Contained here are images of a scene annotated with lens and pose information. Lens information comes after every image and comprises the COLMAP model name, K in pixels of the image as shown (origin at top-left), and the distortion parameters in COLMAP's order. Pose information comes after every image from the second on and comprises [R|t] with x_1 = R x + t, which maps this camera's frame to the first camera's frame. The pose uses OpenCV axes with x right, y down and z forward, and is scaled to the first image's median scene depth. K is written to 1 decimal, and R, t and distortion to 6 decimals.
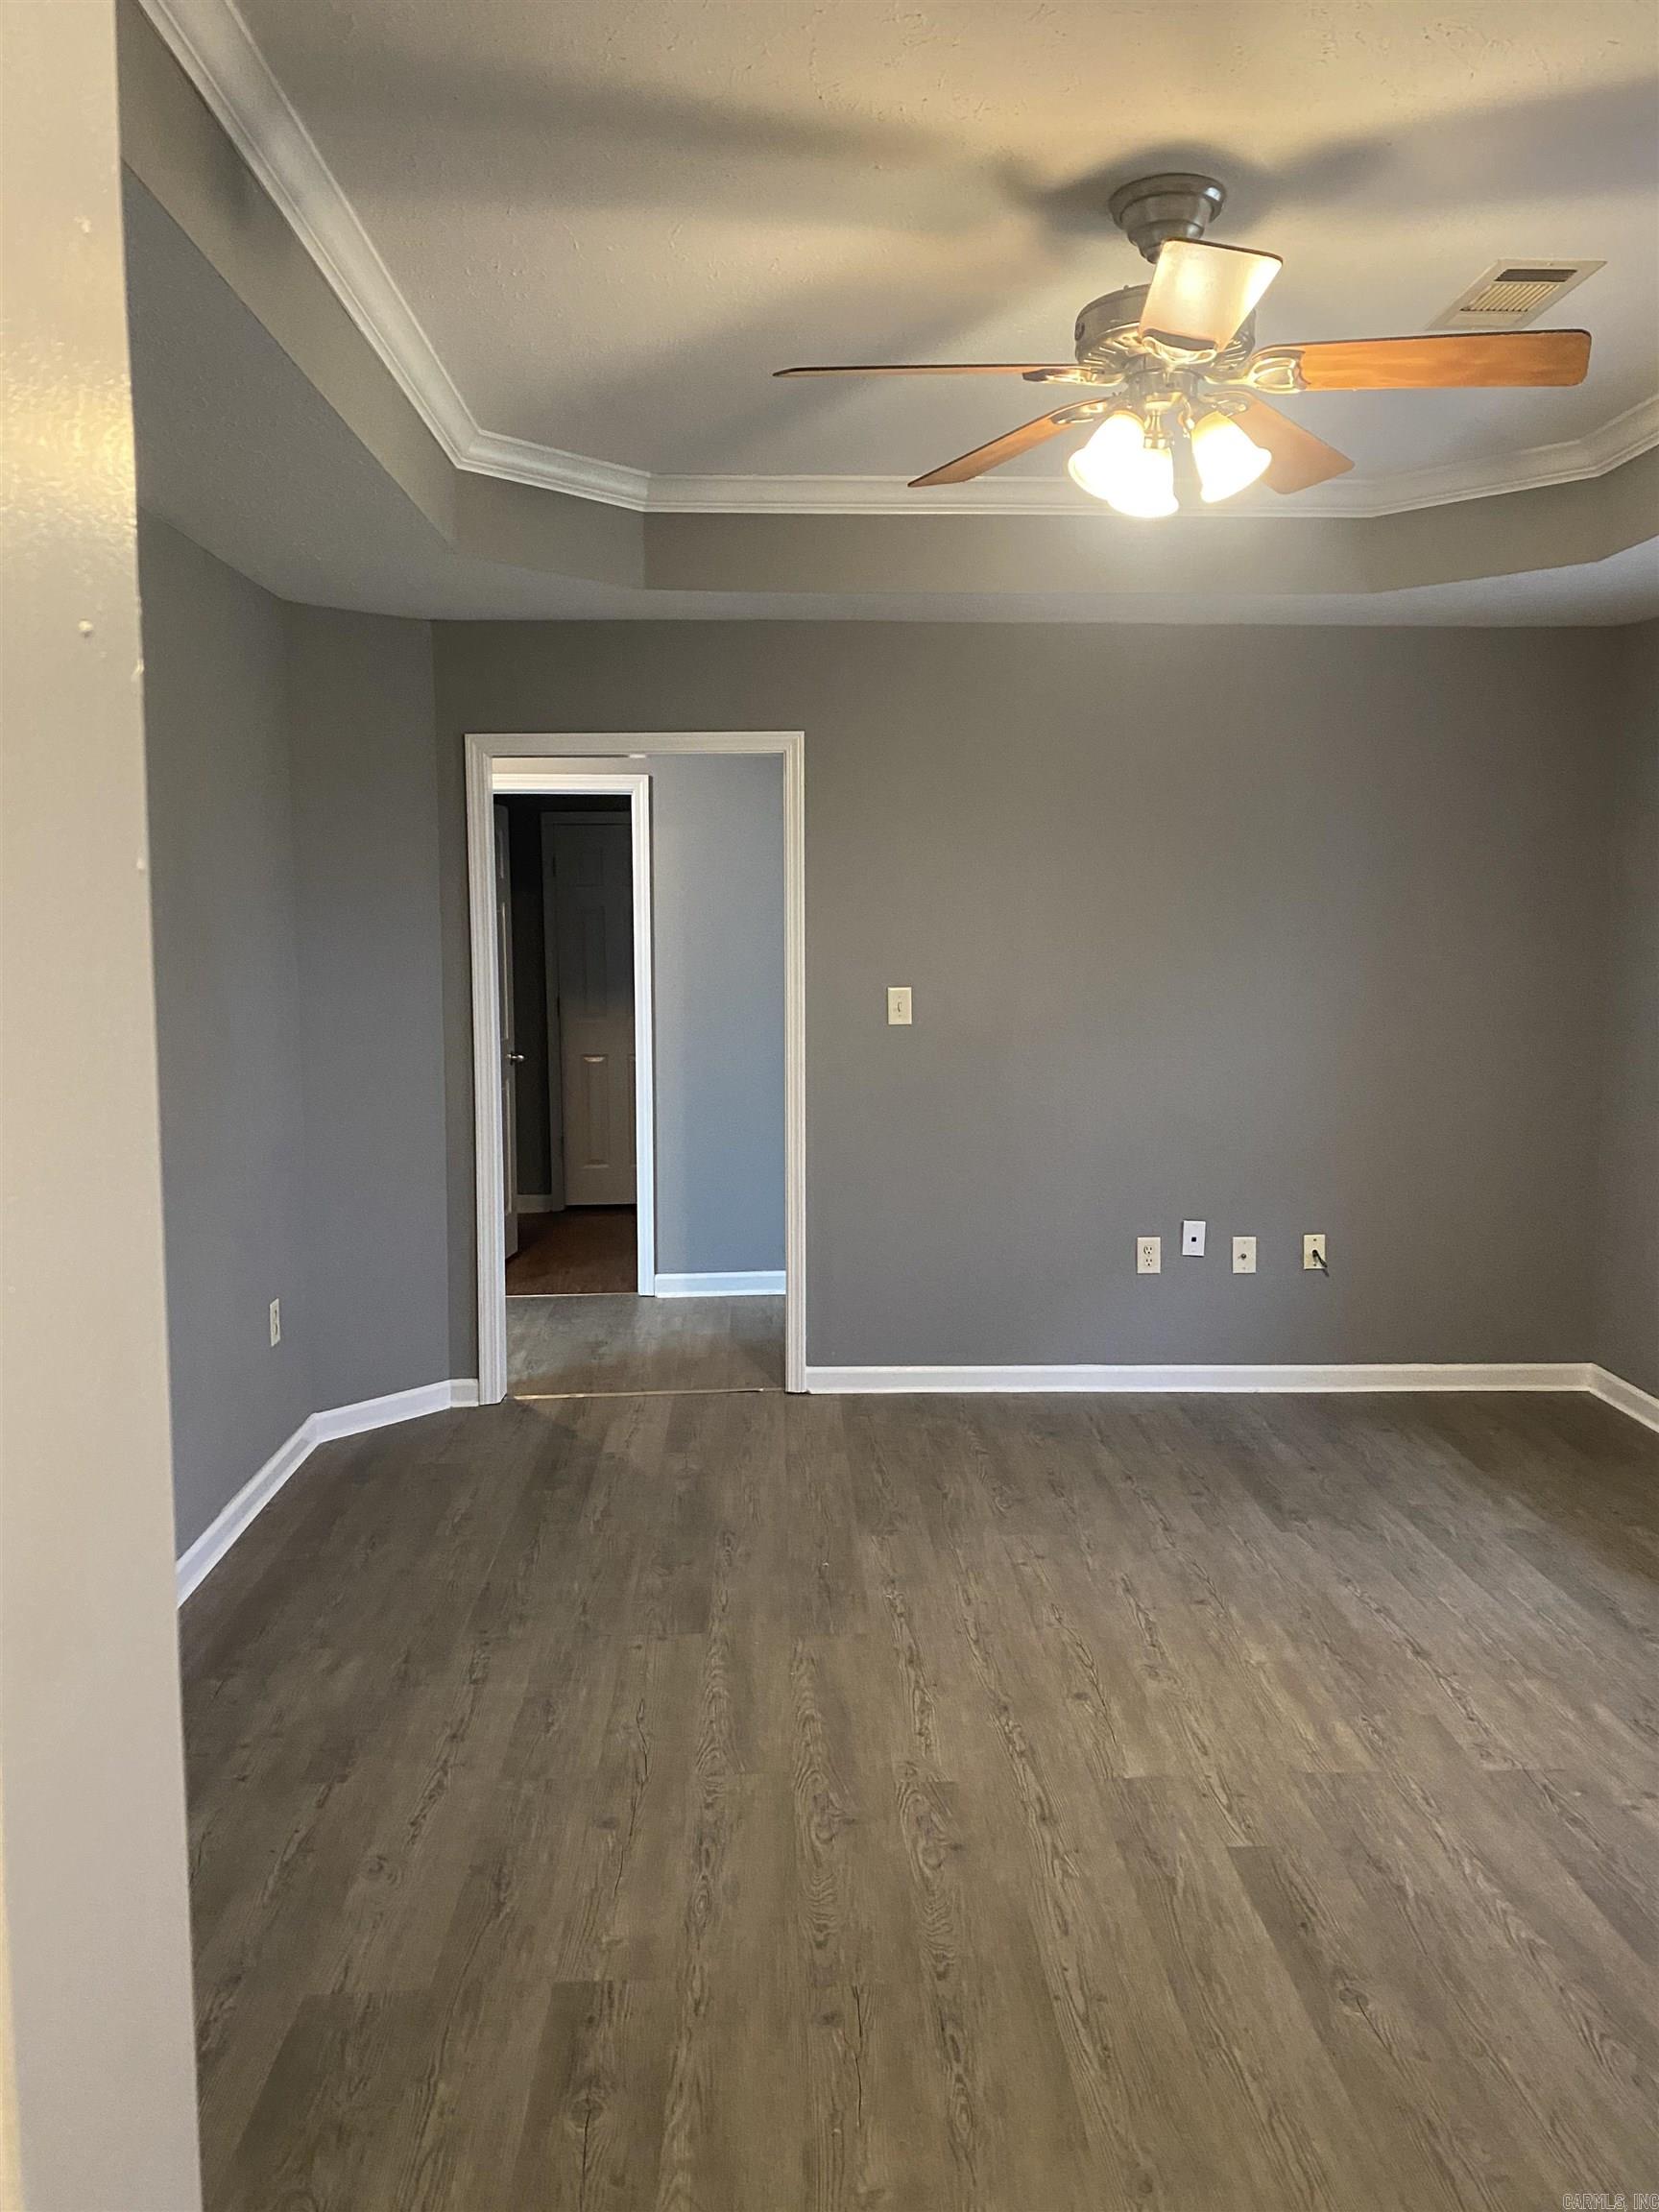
lens RADIAL K [[1722.0, 0, 829.5], [0, 1722.0, 1106.0], [0, 0, 1]] dist [0.040974, -0.100880]
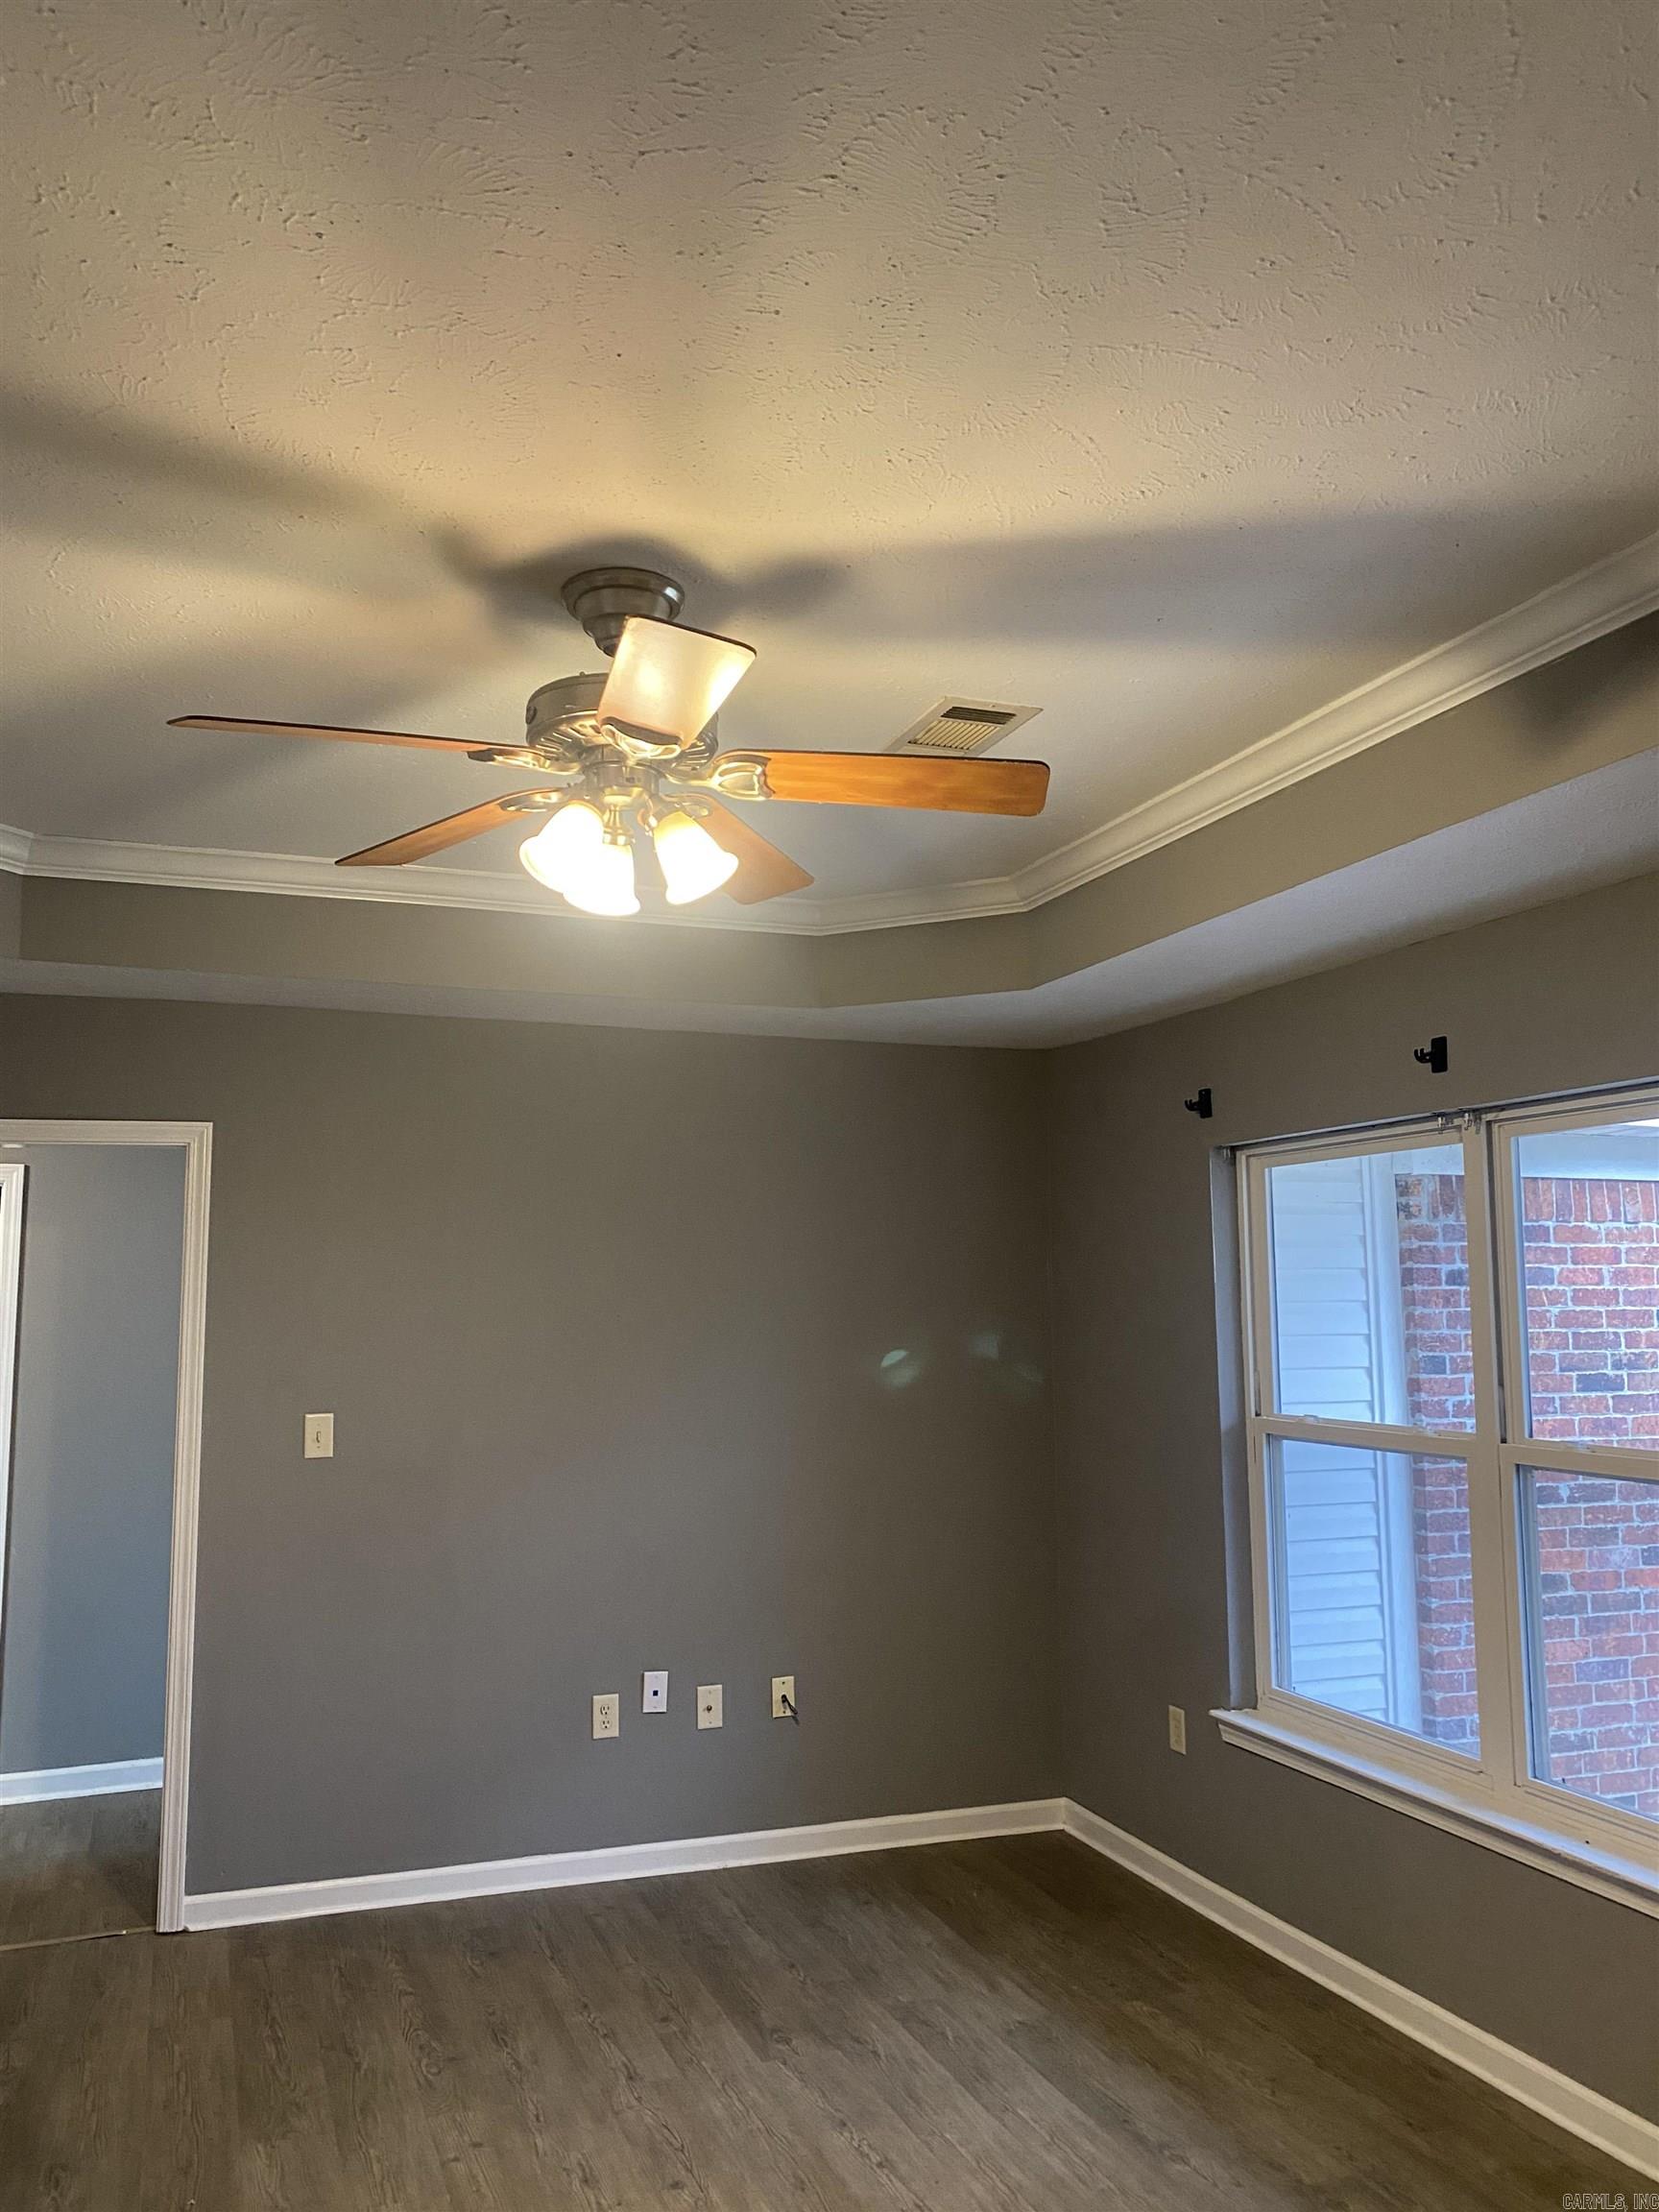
lens RADIAL K [[1722.2, 0, 819.8], [0, 1722.2, 1116.7], [0, 0, 1]] dist [0.042738, -0.036440]
pose [[0.951605, 0.031088, 0.305748, 0.012262], [0.035824, 0.976867, -0.210825, -0.030870], [-0.305230, 0.211576, 0.928478, 0.107110]]
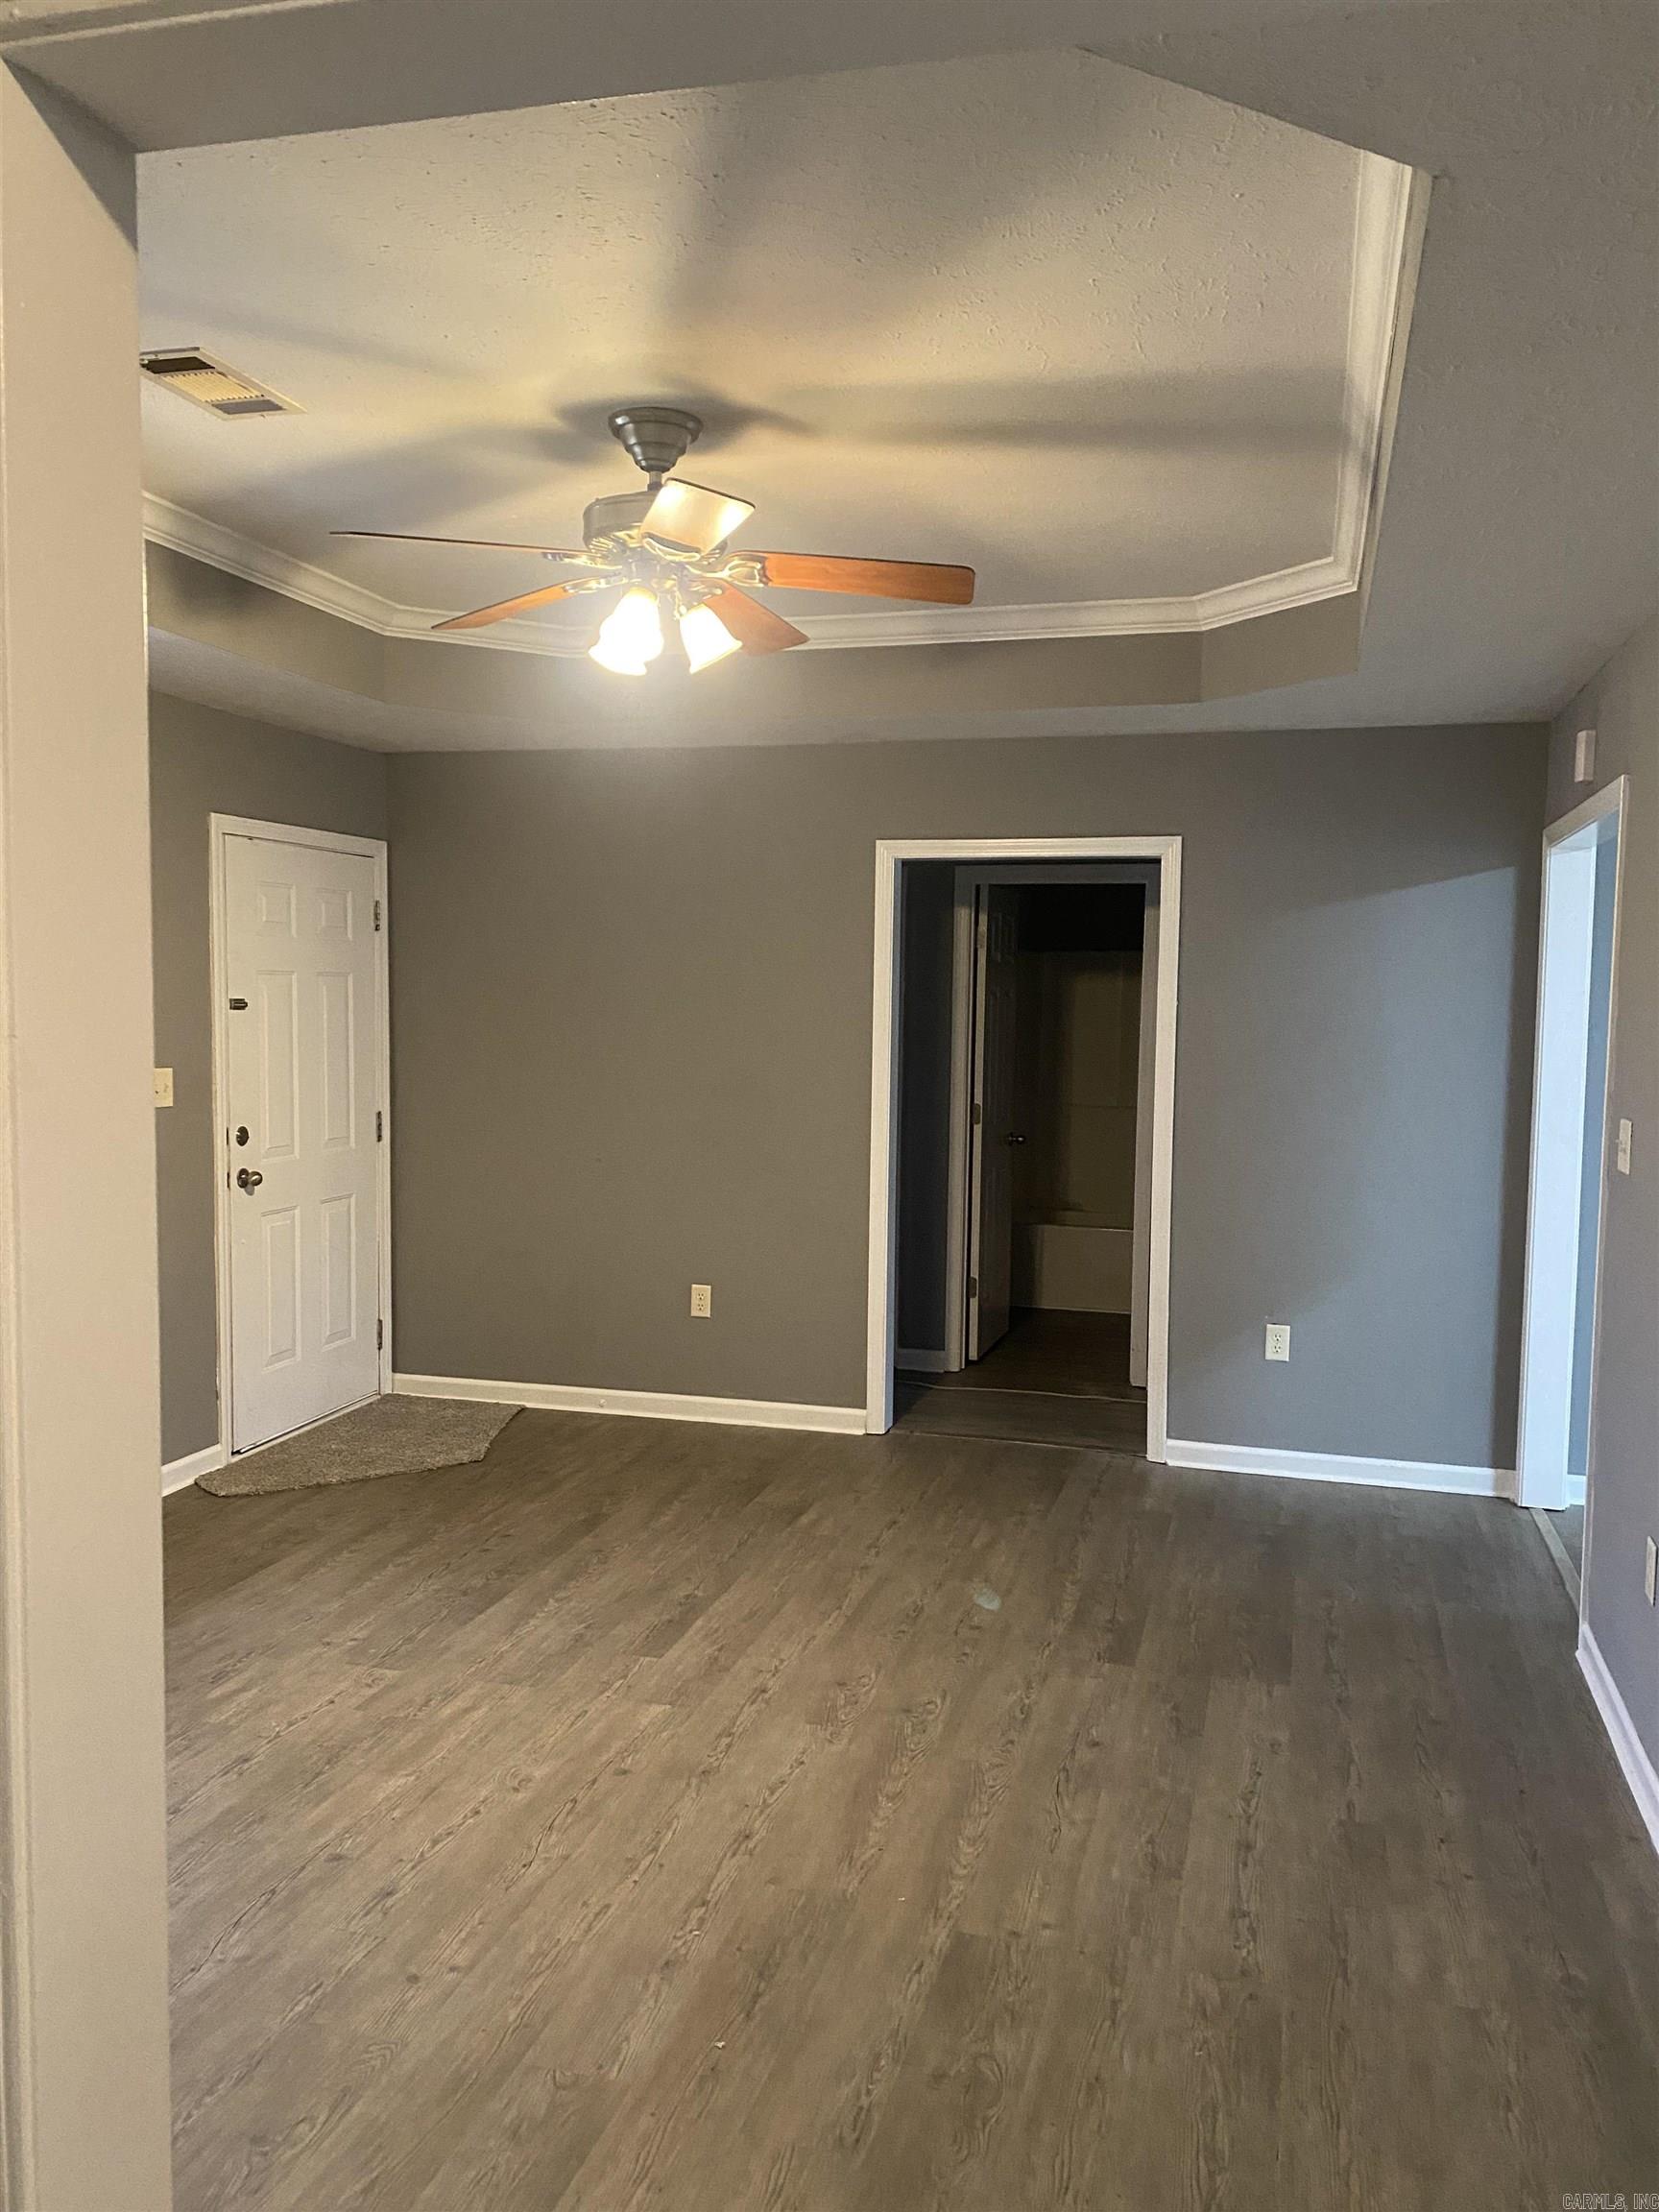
lens RADIAL K [[1722.0, 0, 829.5], [0, 1722.0, 1106.0], [0, 0, 1]] dist [0.040974, -0.100880]
pose [[-0.954000, -0.033399, 0.297939, -0.226193], [0.016239, 0.986560, 0.162589, -0.179333], [-0.299365, 0.159949, -0.940636, 1.619315]]
